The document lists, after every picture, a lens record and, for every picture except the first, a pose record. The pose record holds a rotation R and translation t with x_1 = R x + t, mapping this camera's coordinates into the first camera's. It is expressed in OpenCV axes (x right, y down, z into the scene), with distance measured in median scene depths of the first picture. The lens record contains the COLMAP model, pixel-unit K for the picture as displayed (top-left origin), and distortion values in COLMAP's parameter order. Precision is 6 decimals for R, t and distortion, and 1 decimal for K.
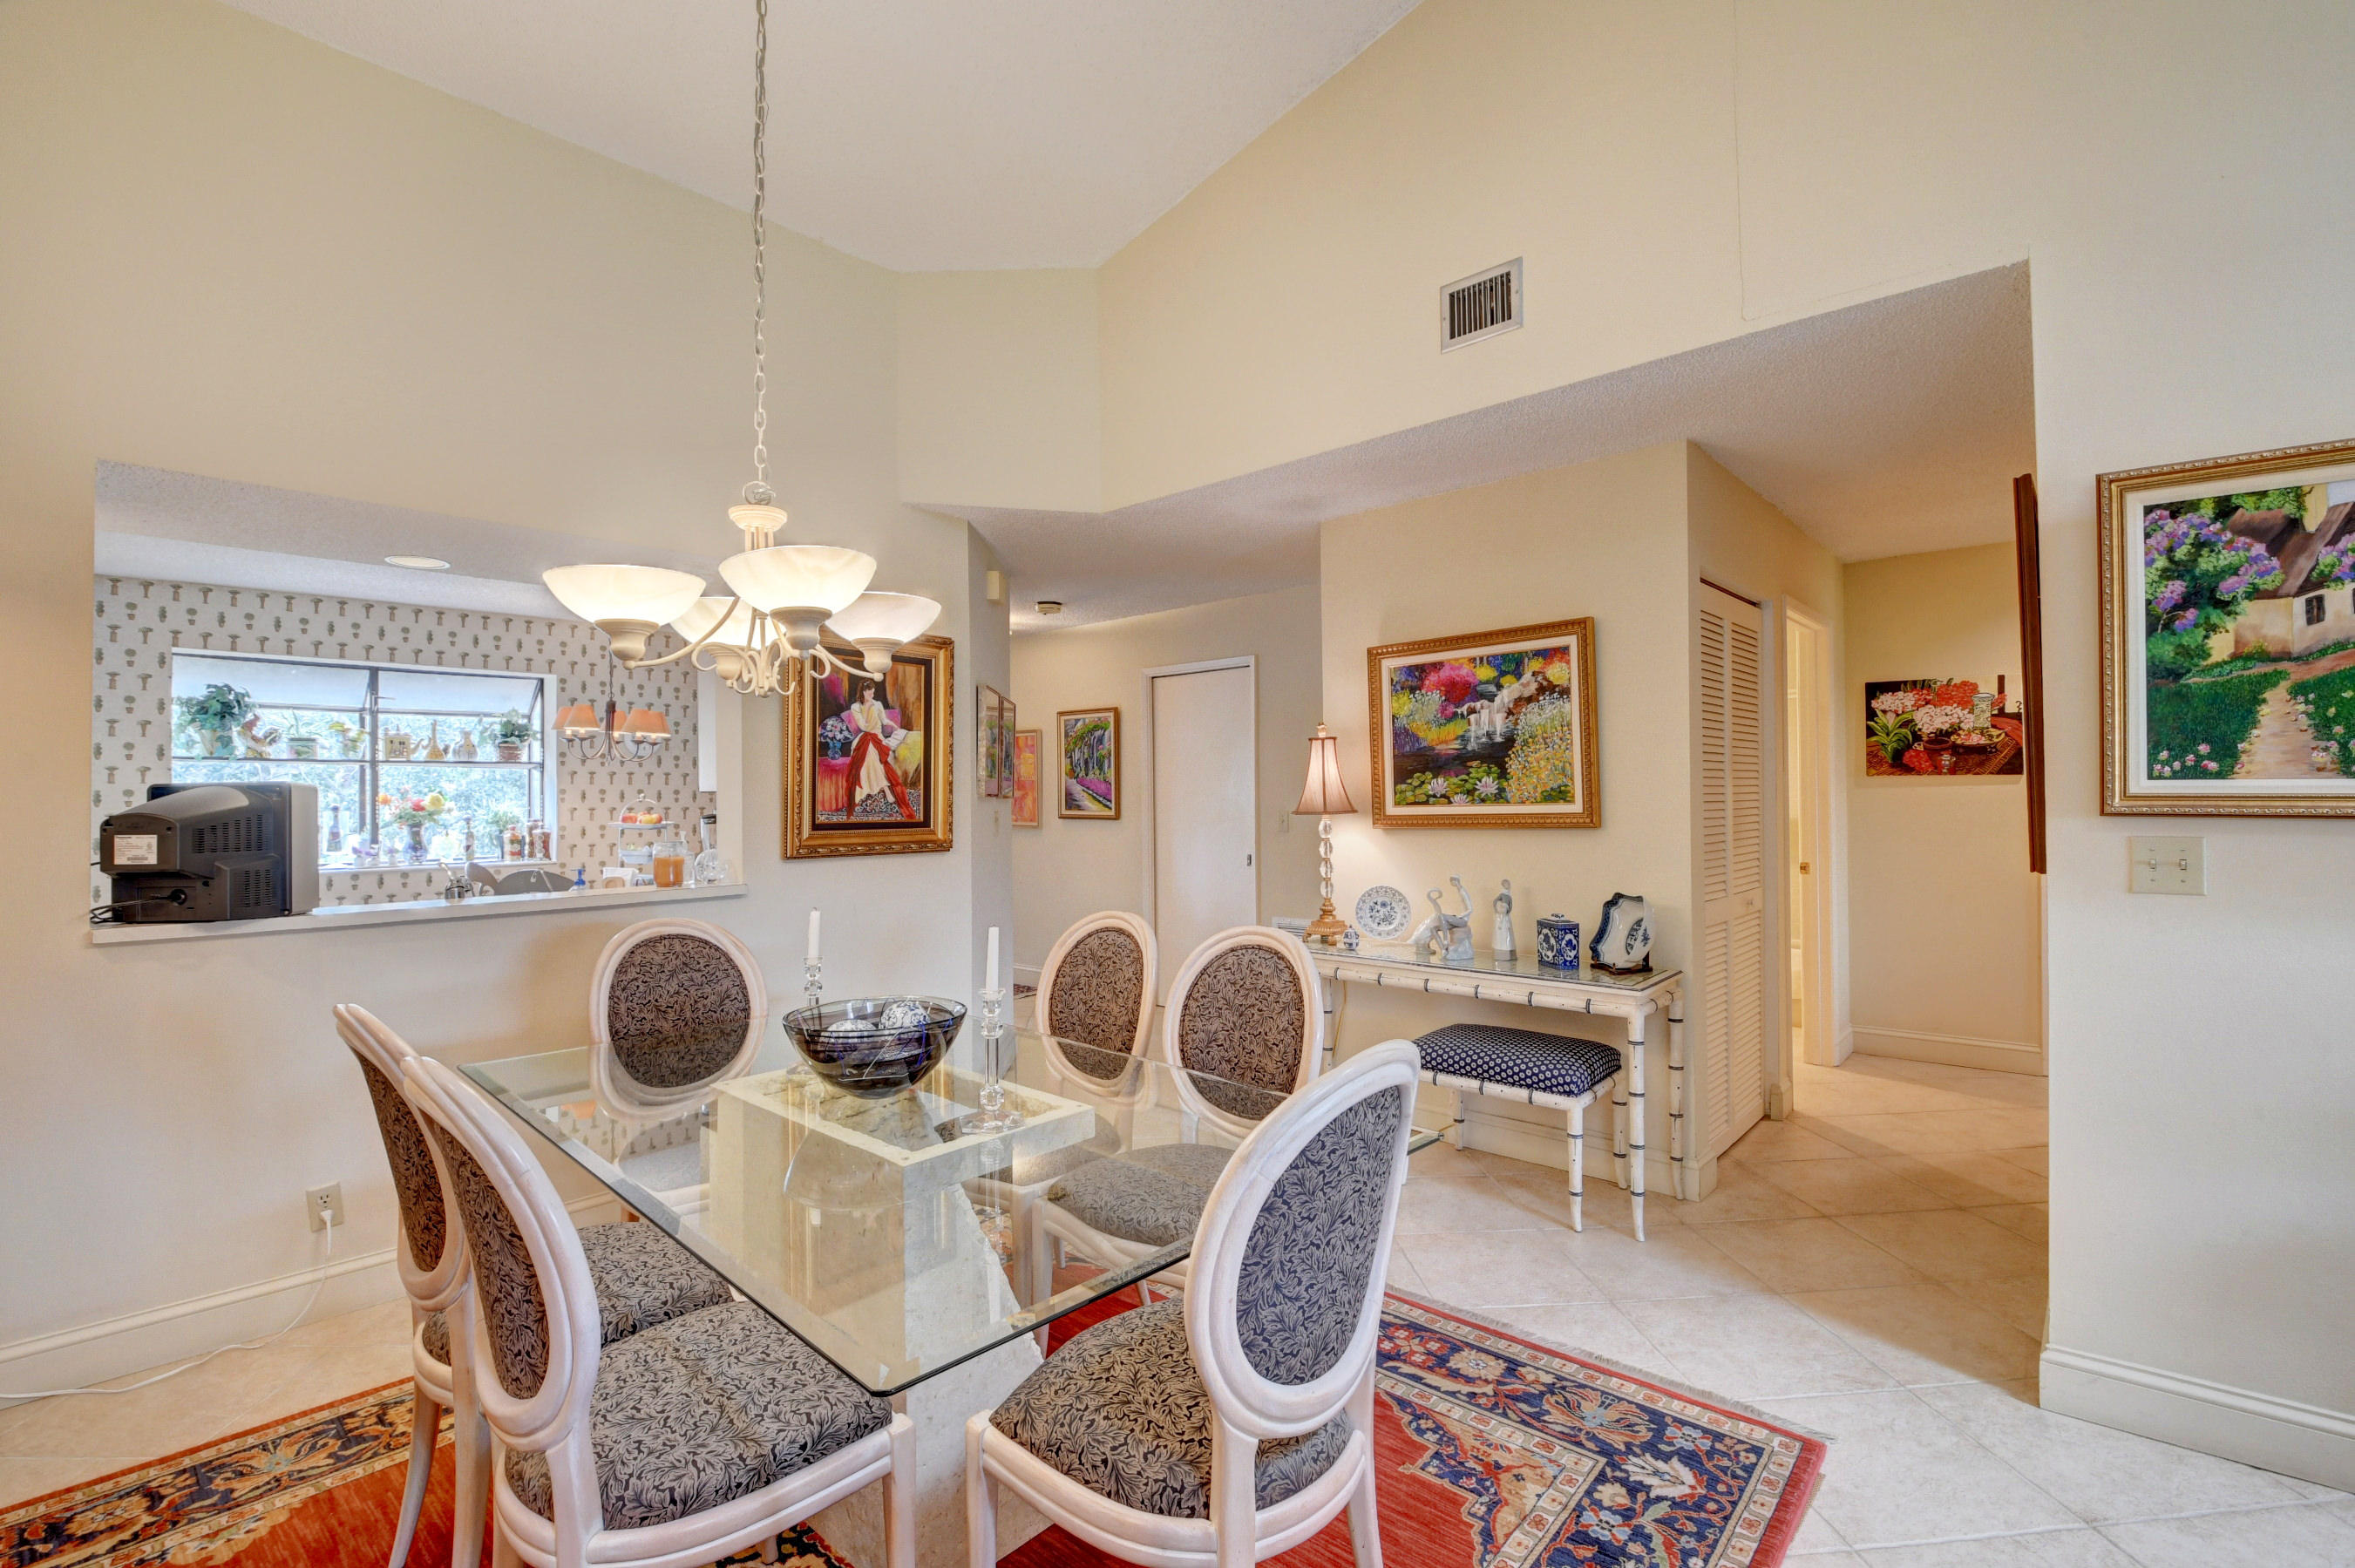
lens RADIAL K [[1037.4, 0, 1177.5], [0, 1037.4, 780.5], [0, 0, 1]] dist [0.000720, -0.016124]
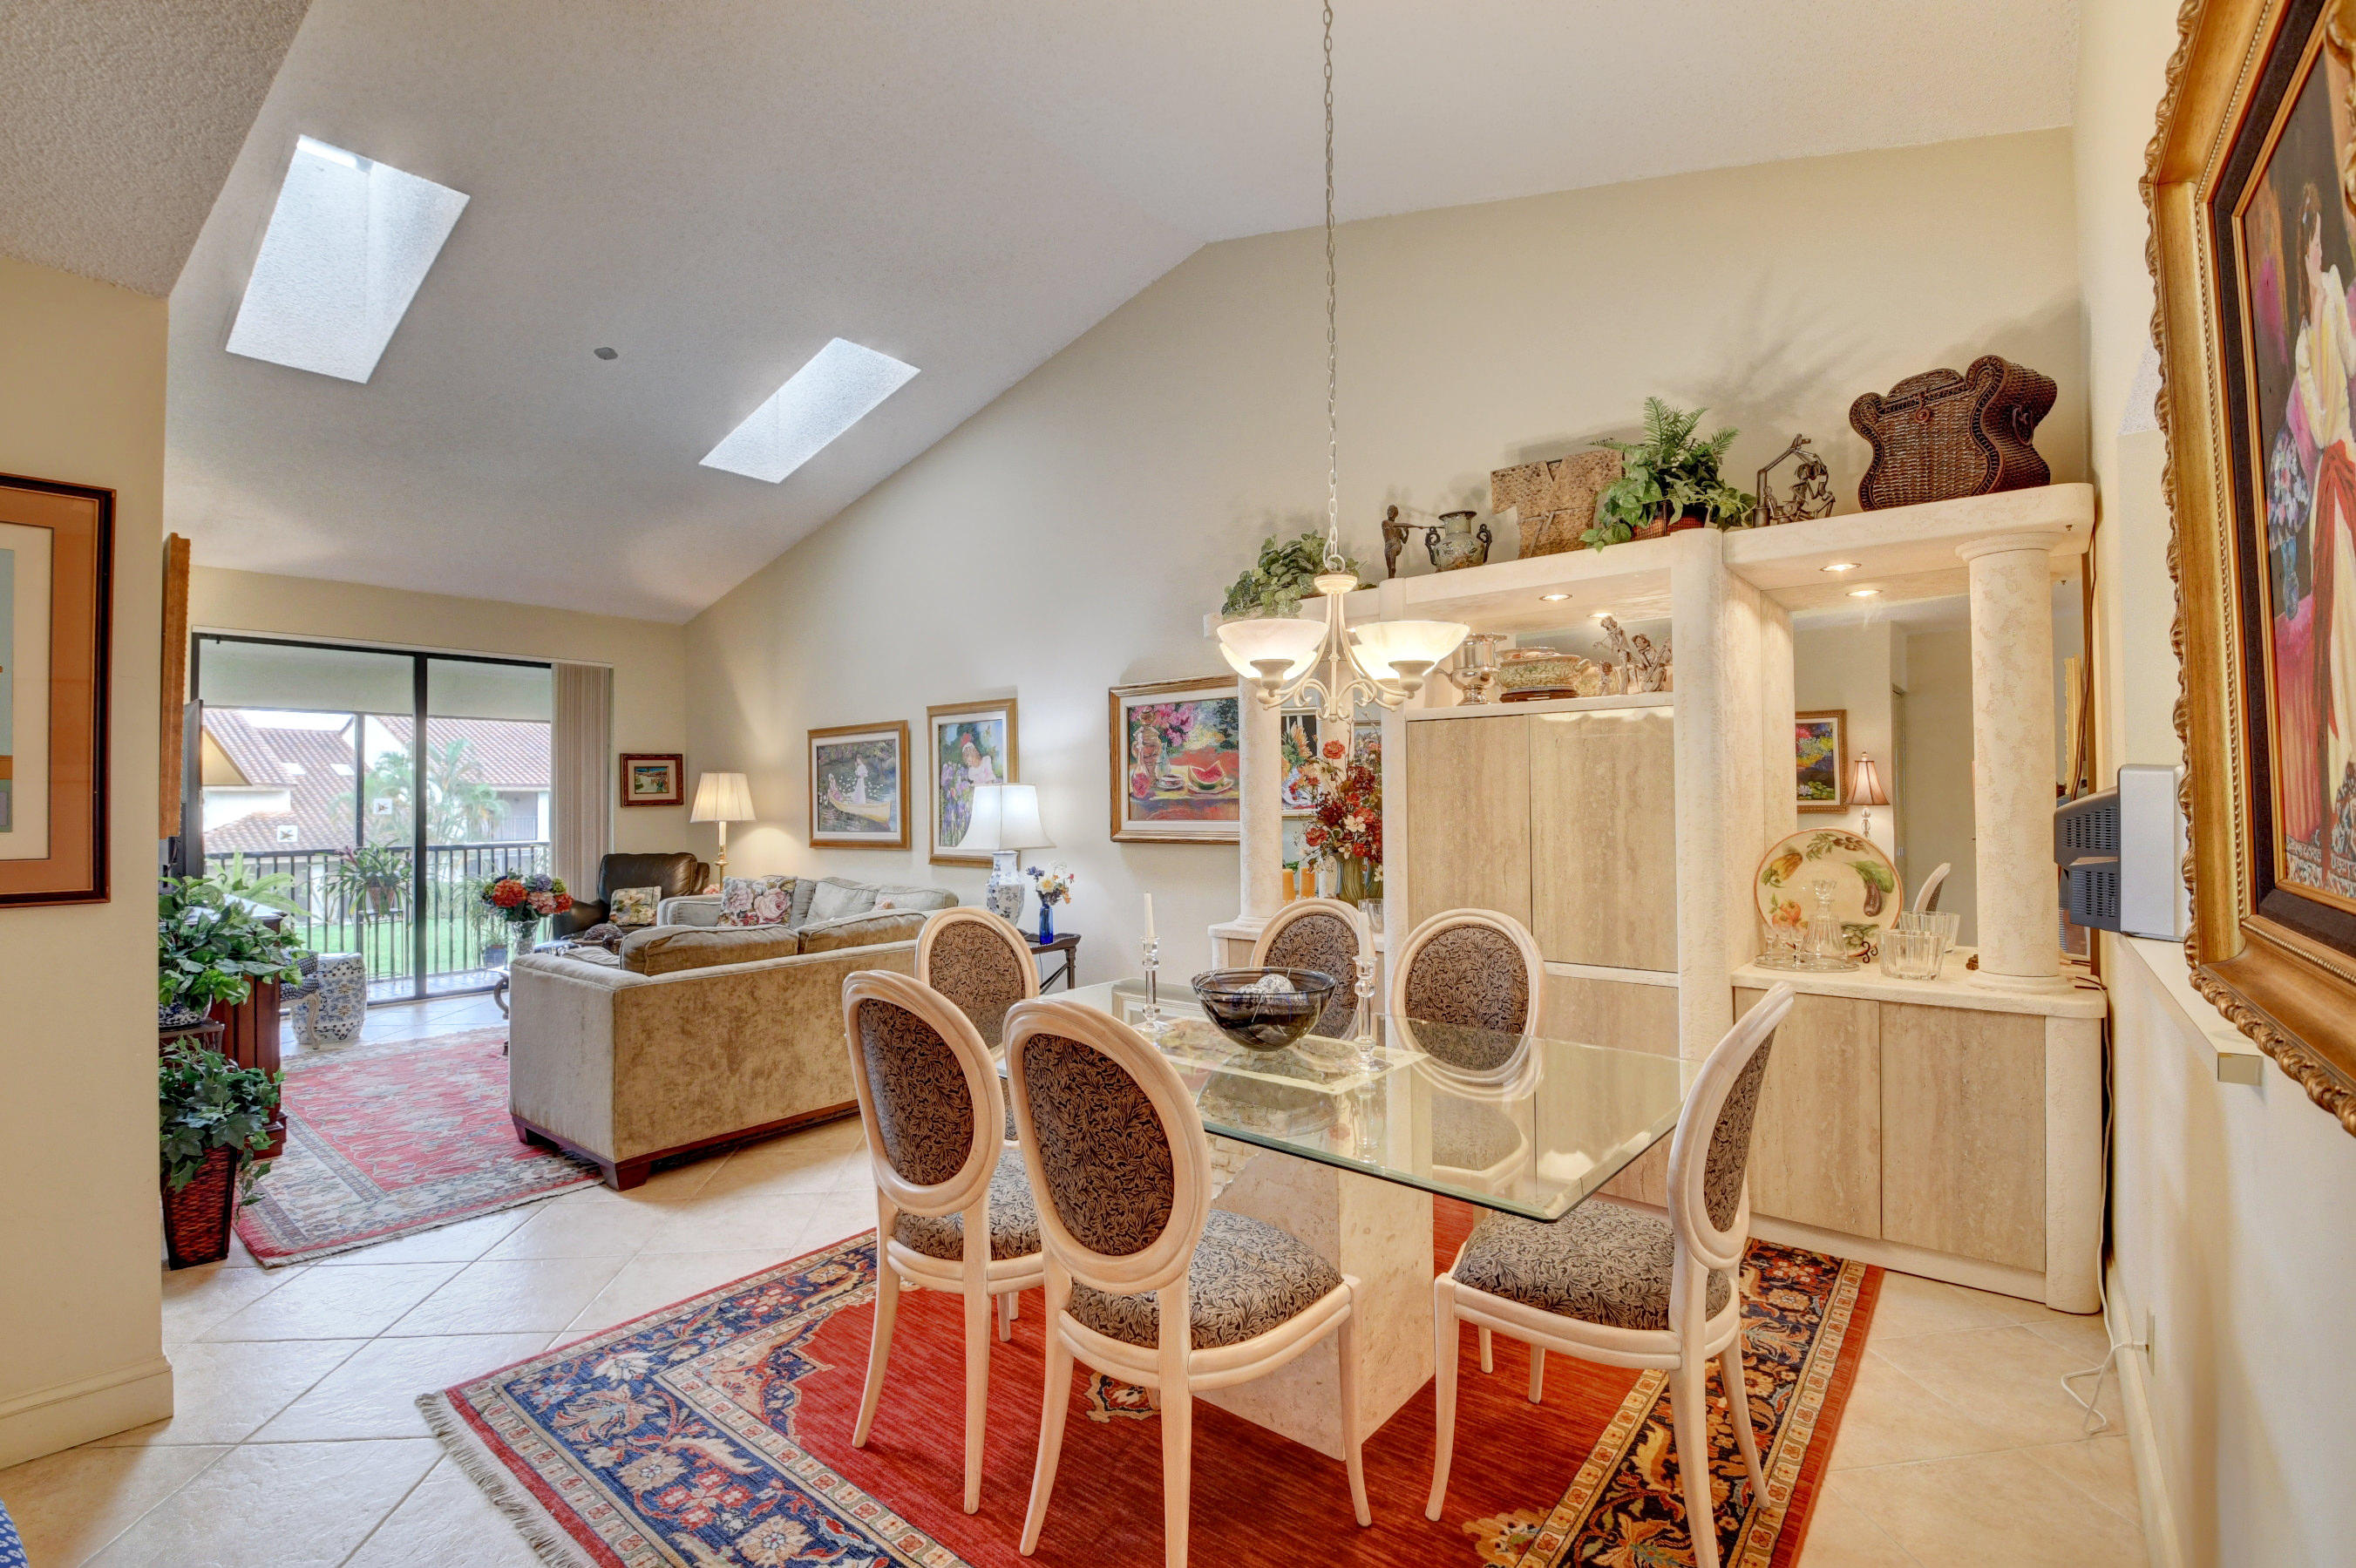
lens RADIAL K [[1037.8, 0, 1175.4], [0, 1037.8, 781.8], [0, 0, 1]] dist [0.000720, -0.016124]
pose [[-0.998806, 0.017947, -0.045446, -0.073270], [0.019617, 0.999138, -0.036572, 0.019454], [0.044751, -0.037420, -0.998297, 1.181873]]
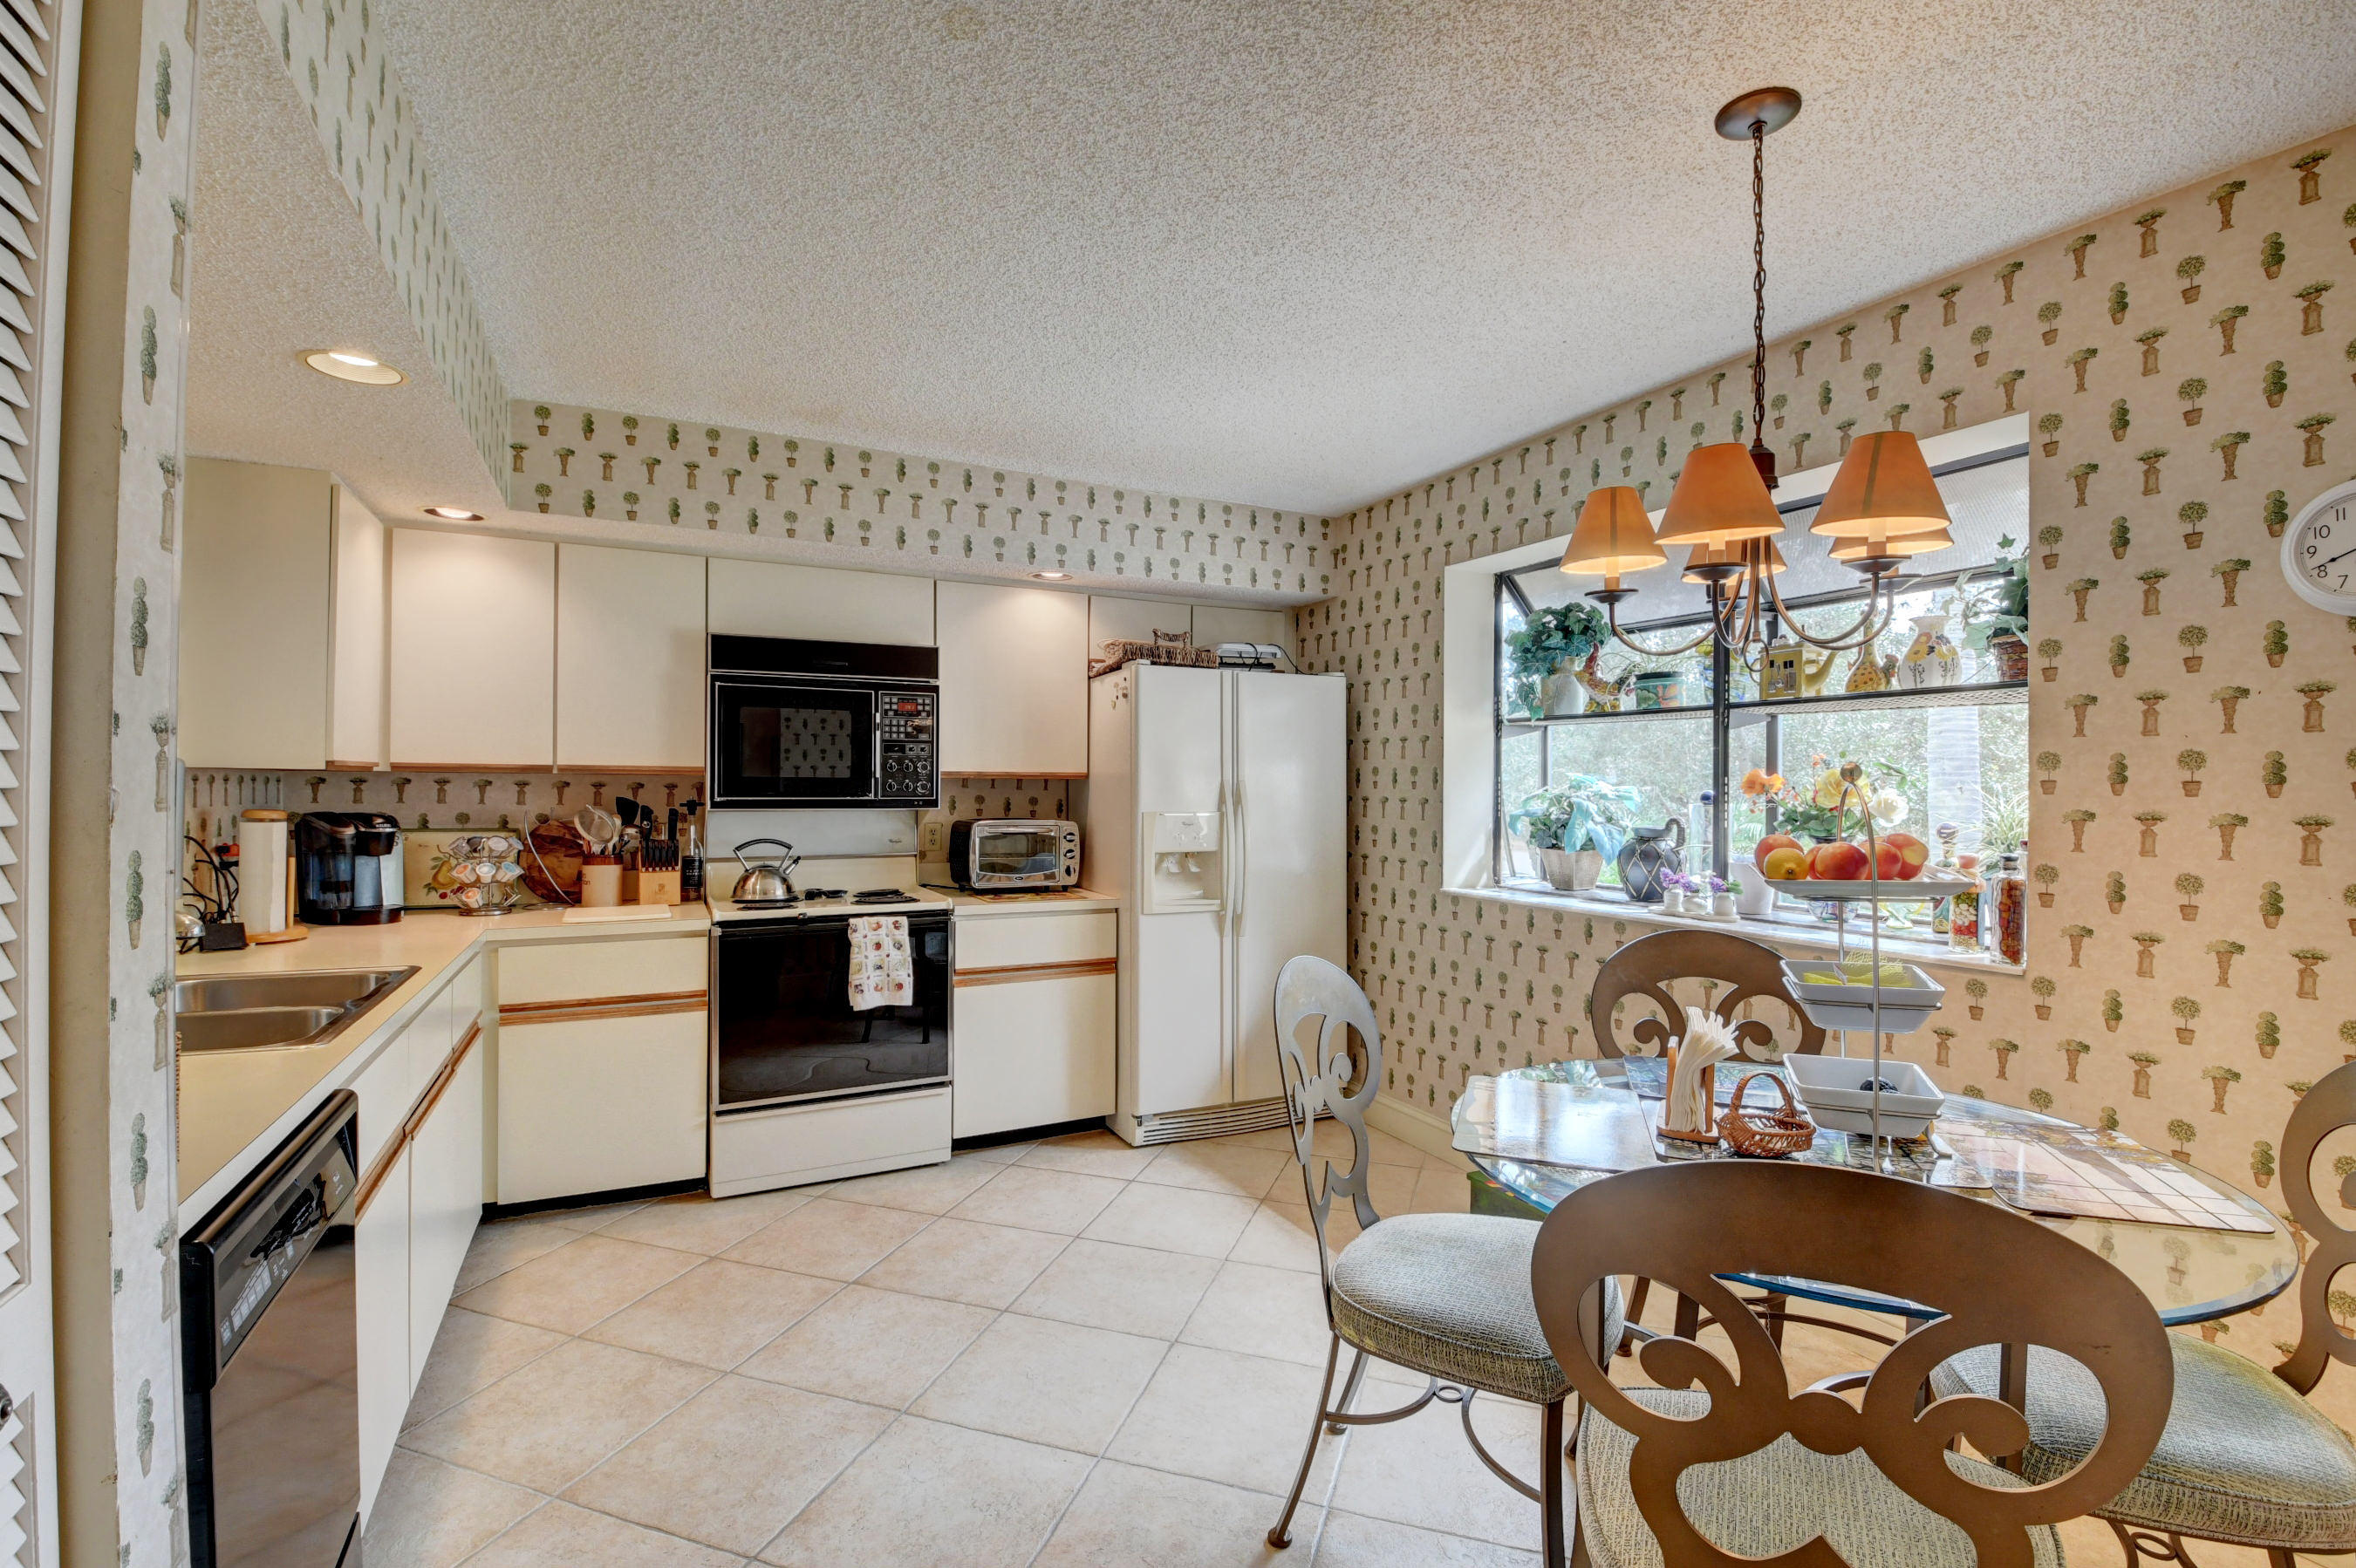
lens RADIAL K [[1037.7, 0, 1185.0], [0, 1037.7, 784.2], [0, 0, 1]] dist [0.000720, -0.016124]
pose [[-0.367636, 0.005503, -0.929953, -0.328954], [0.011418, 0.999934, 0.001403, 0.025186], [0.929900, -0.010103, -0.367675, 1.478633]]
